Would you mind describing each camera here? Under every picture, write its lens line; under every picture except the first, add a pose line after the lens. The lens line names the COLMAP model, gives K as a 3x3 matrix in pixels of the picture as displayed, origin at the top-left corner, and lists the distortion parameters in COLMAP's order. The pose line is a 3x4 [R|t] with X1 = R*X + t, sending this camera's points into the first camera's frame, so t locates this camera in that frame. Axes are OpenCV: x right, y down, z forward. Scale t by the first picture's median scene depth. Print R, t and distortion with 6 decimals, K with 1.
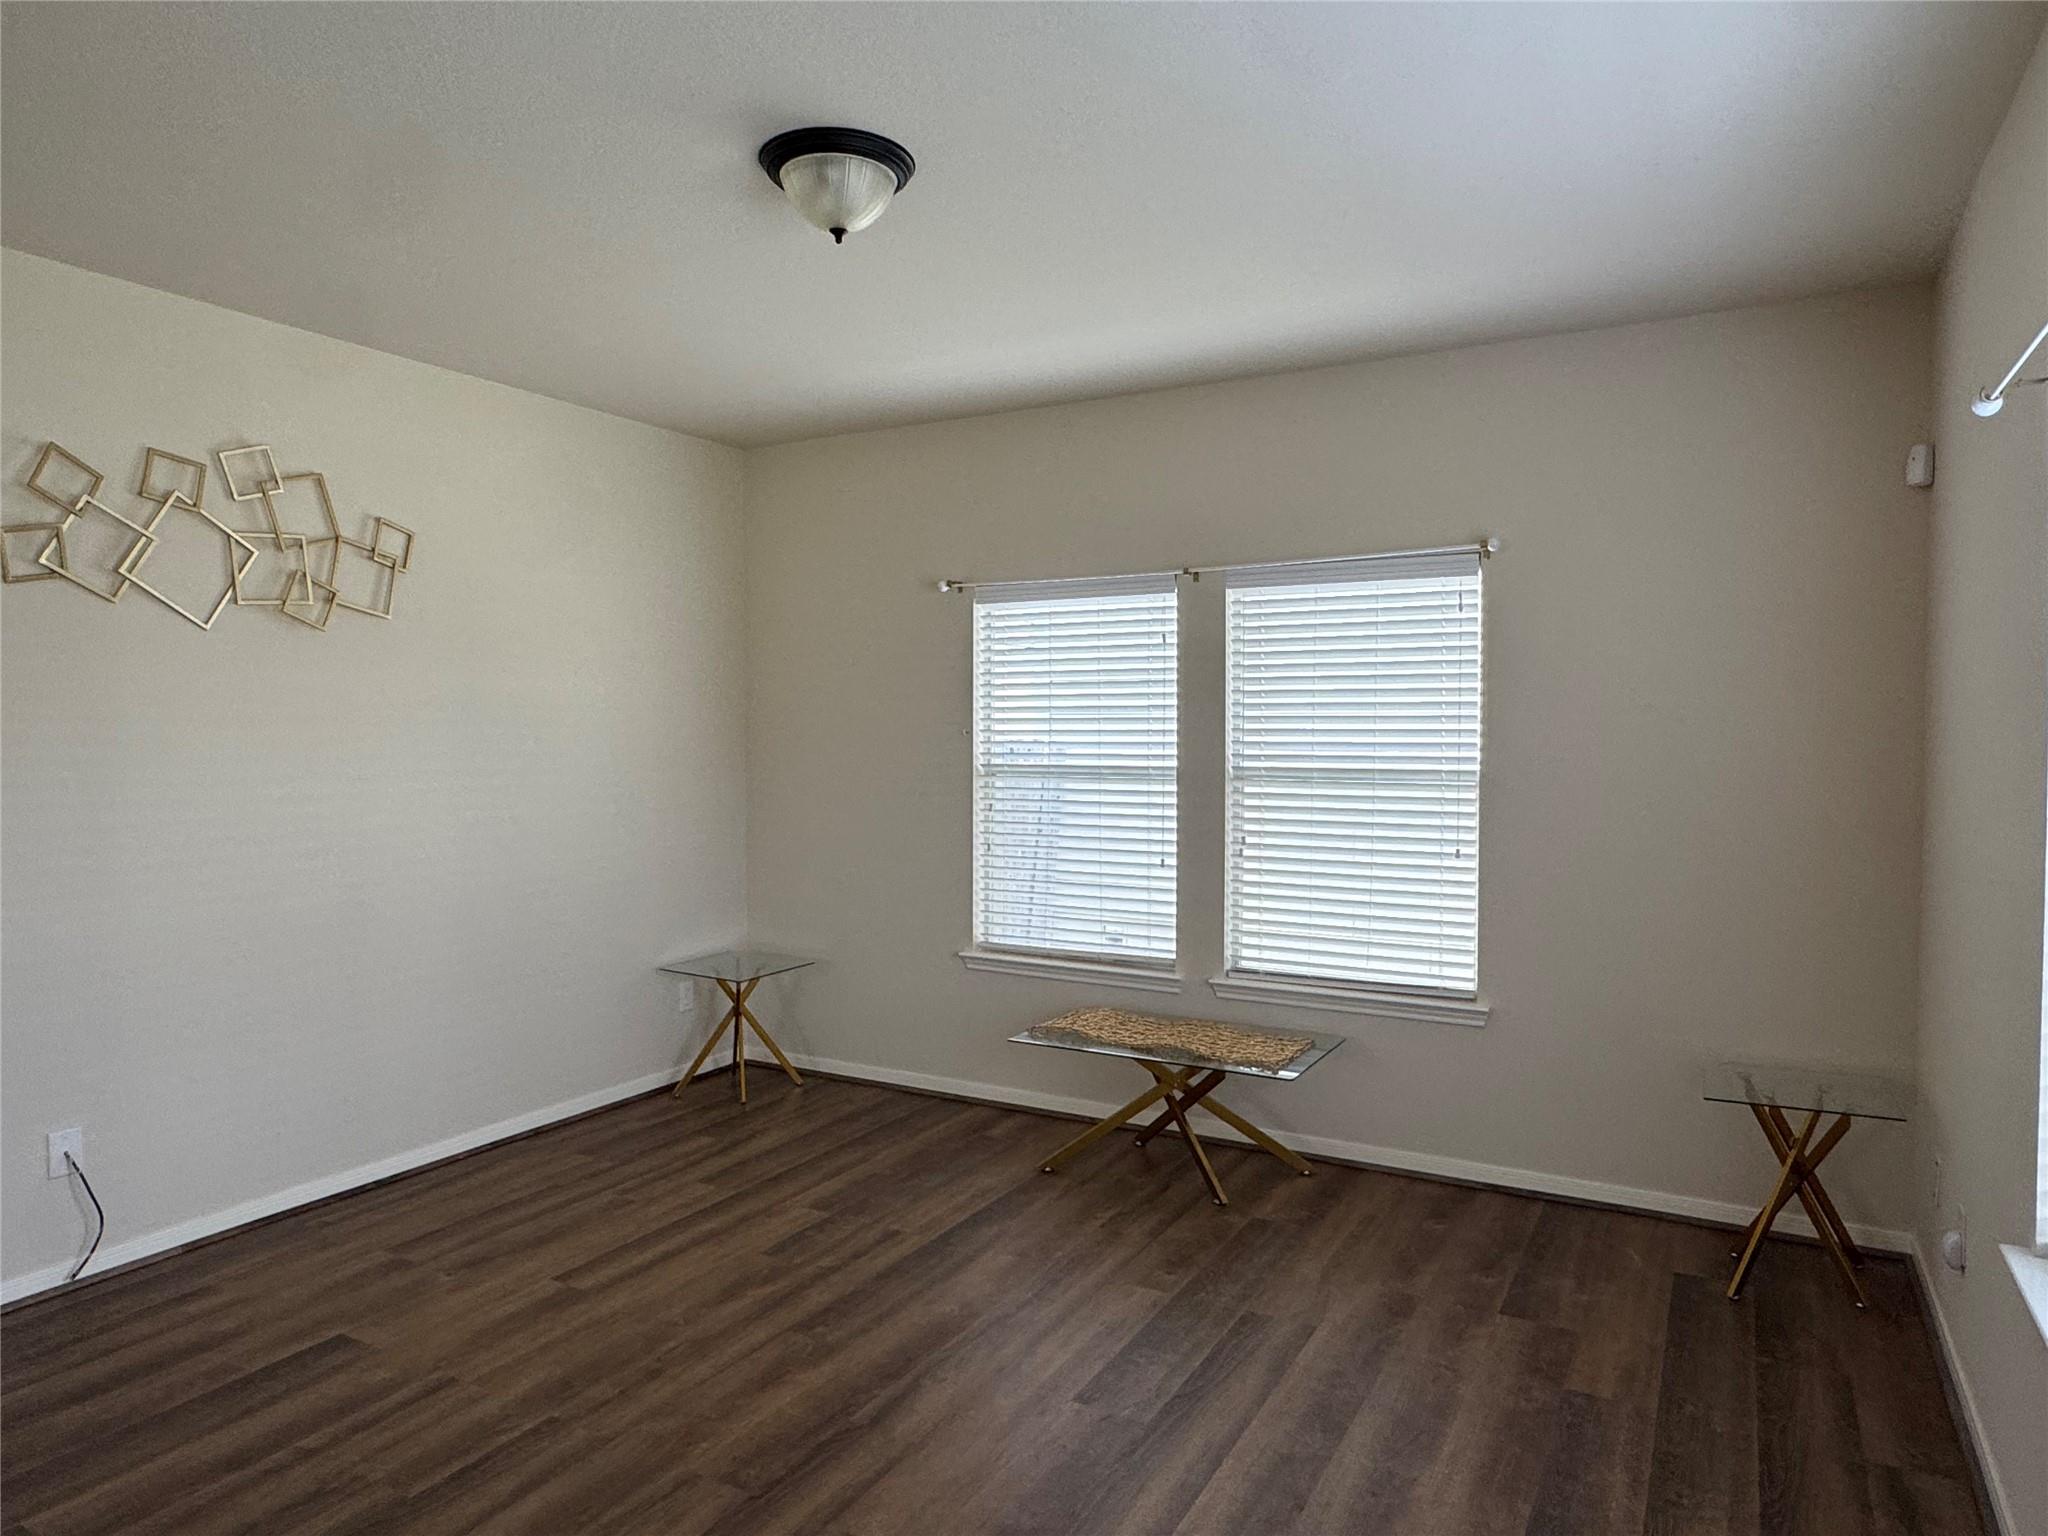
lens RADIAL K [[1272.4, 0, 1018.3], [0, 1272.4, 767.0], [0, 0, 1]] dist [0.009264, -0.005518]
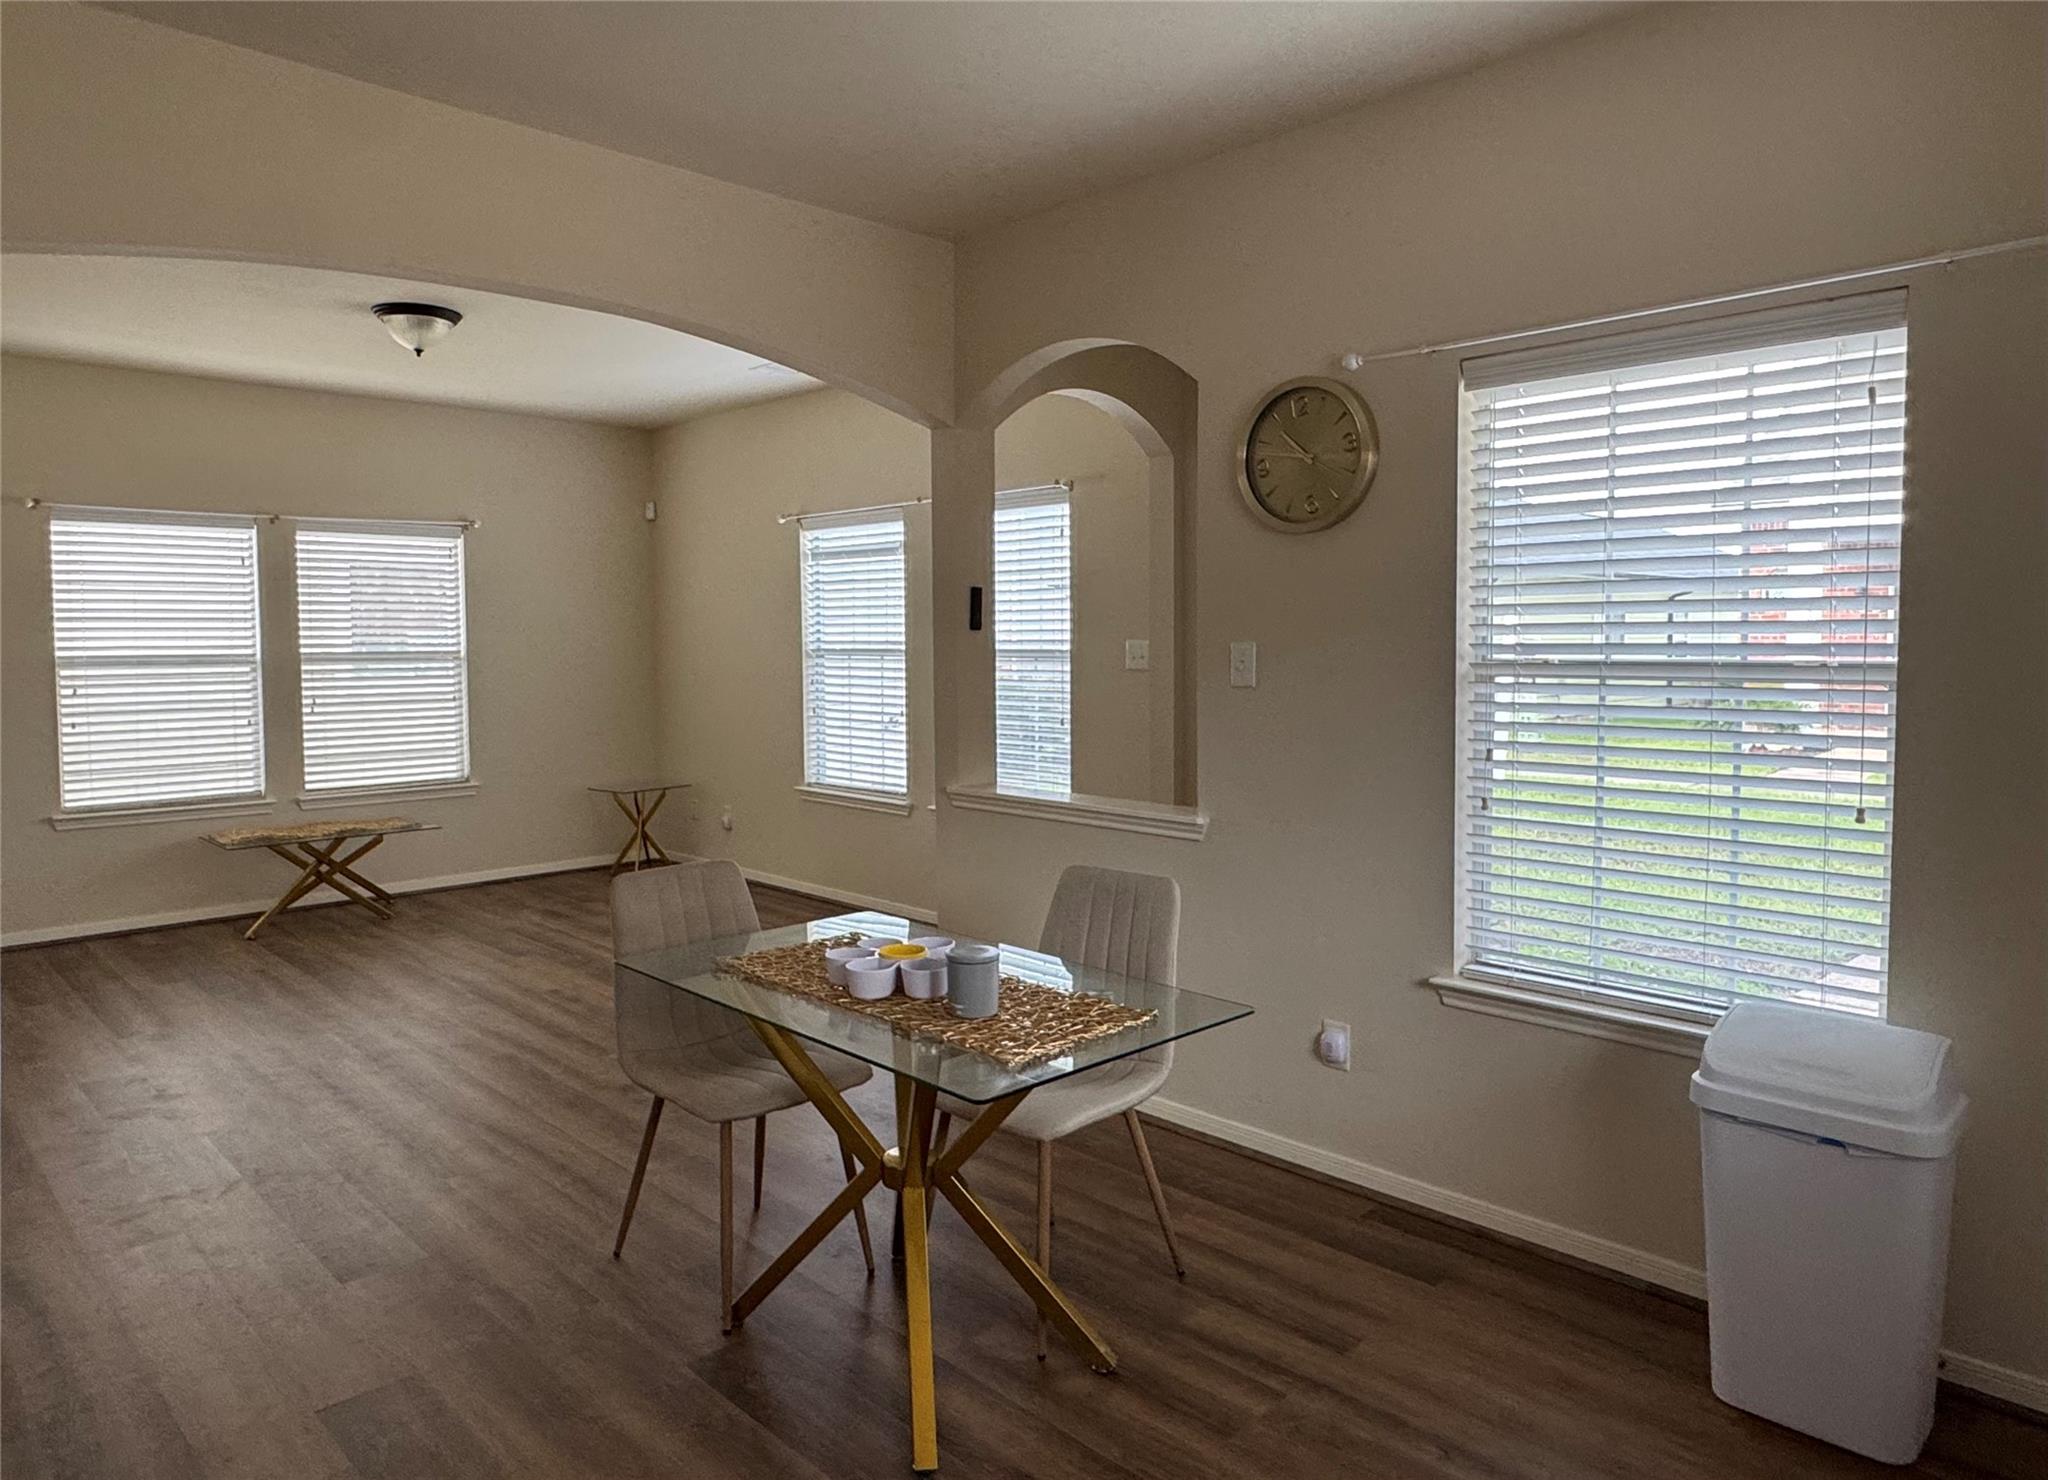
lens RADIAL K [[1337.1, 0, 1007.1], [0, 1337.1, 705.5], [0, 0, 1]] dist [-0.003289, 0.002540]
pose [[0.290498, -0.048806, 0.955630, -1.192598], [0.039317, 0.998464, 0.039042, 0.036625], [-0.956067, 0.026231, 0.291971, -0.252331]]
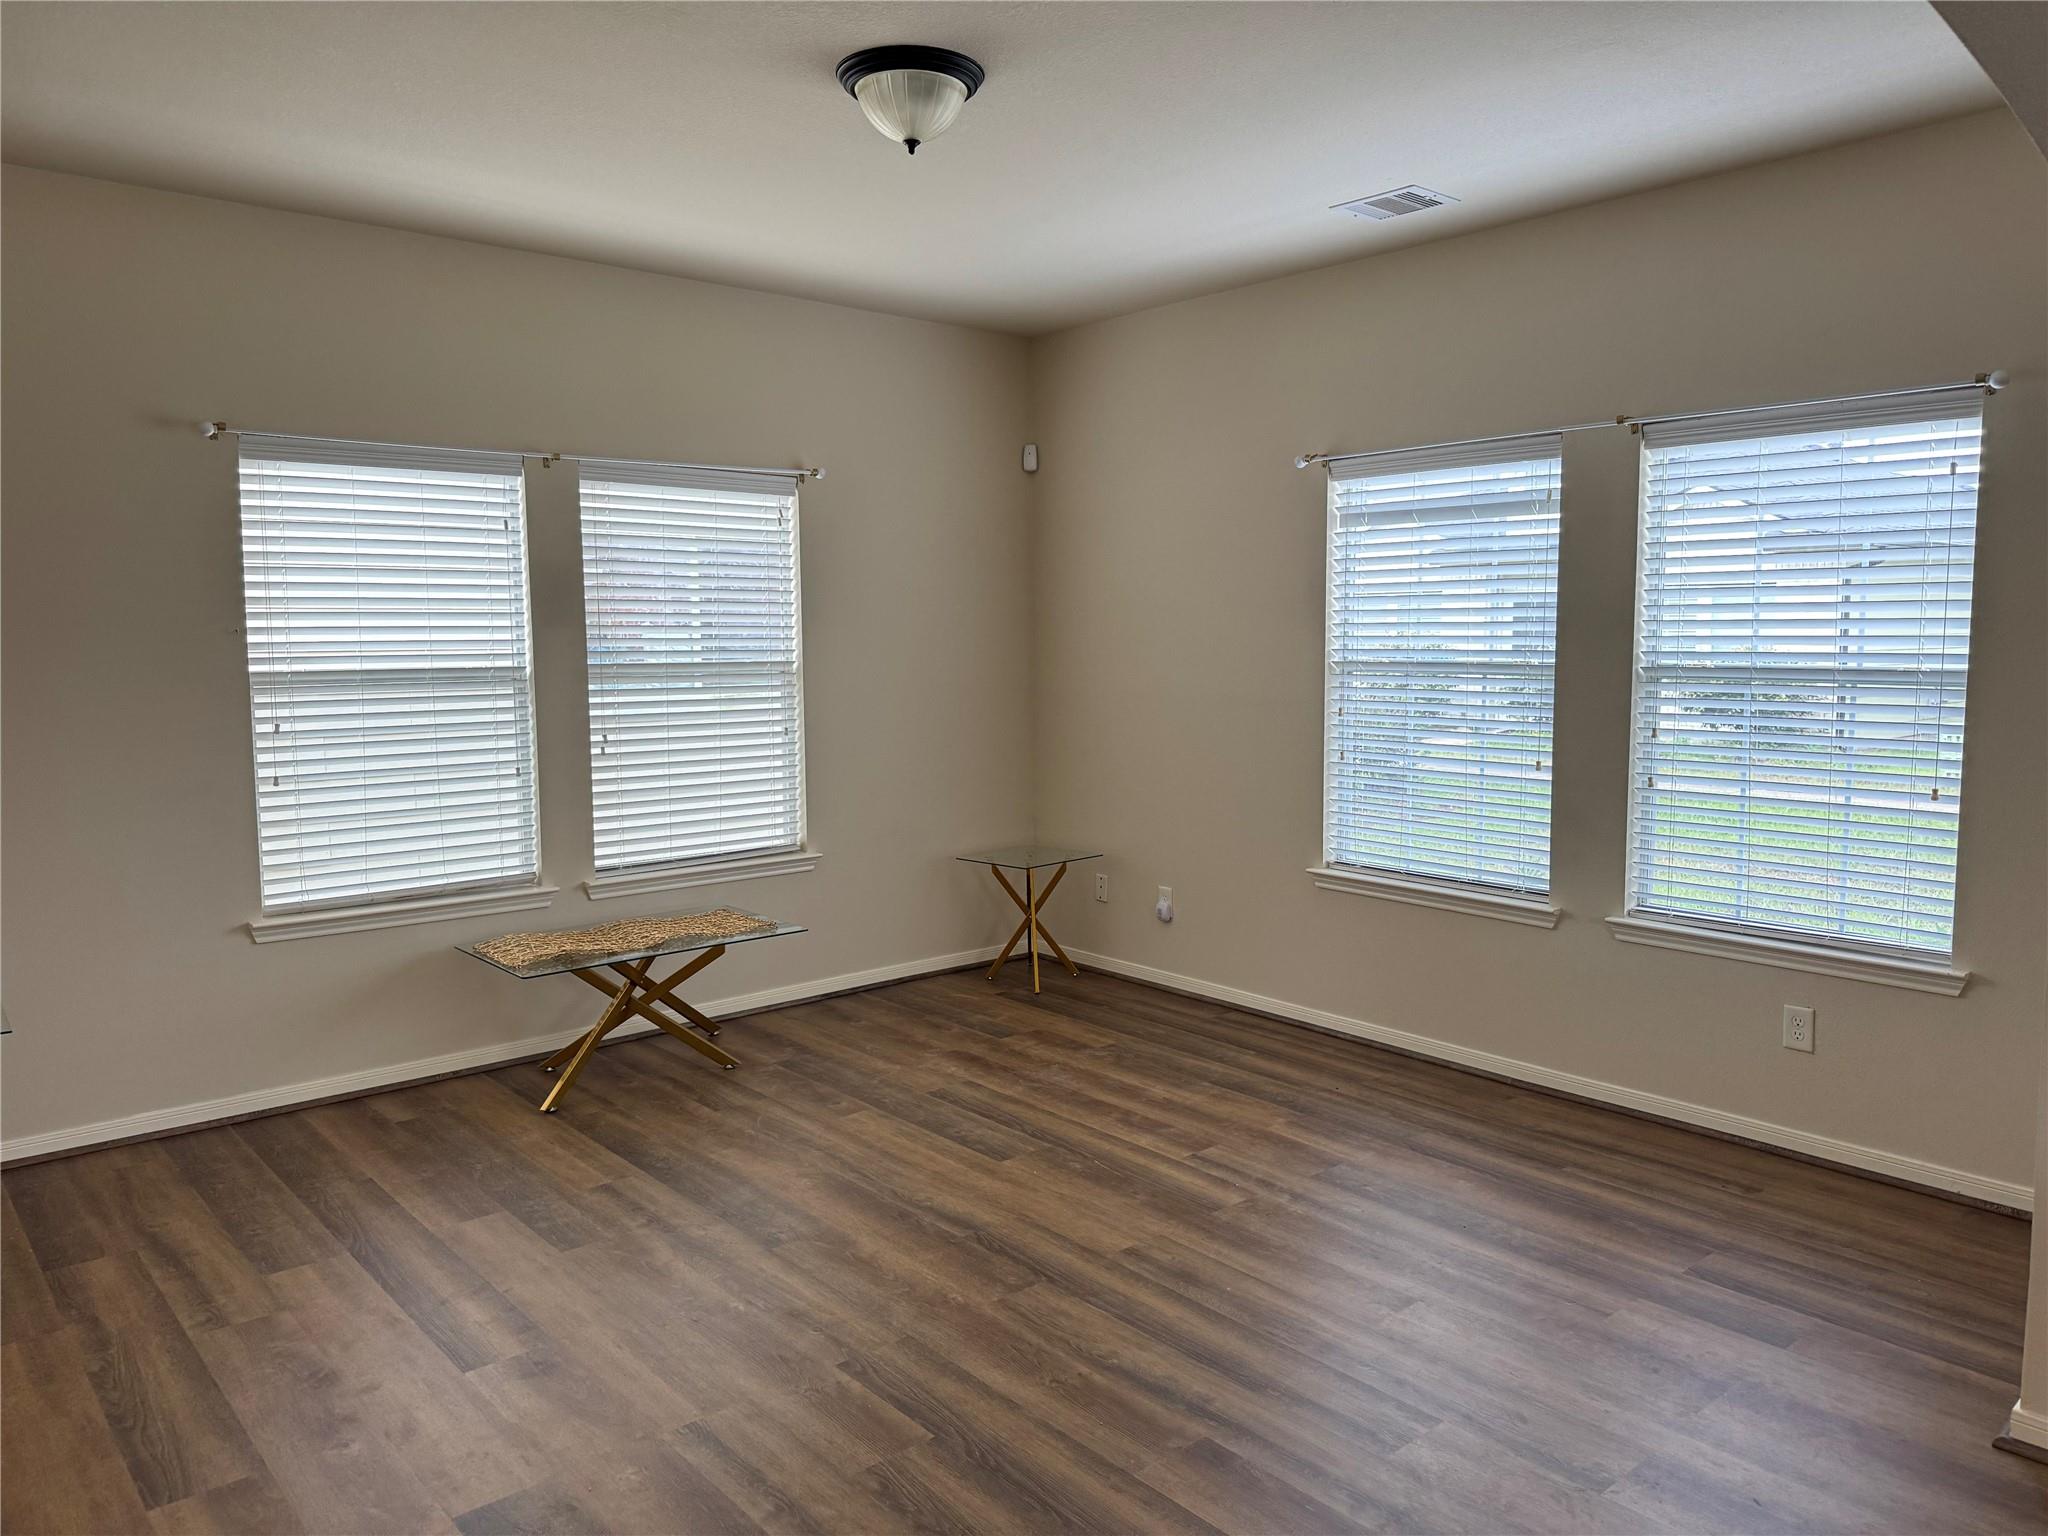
lens RADIAL K [[1428.3, 0, 1018.6], [0, 1428.3, 767.9], [0, 0, 1]] dist [0.026574, -0.017641]
pose [[0.334146, -0.091451, 0.938074, -0.847692], [0.036876, 0.995788, 0.083942, -0.001510], [-0.941800, 0.006543, 0.336111, 0.354625]]
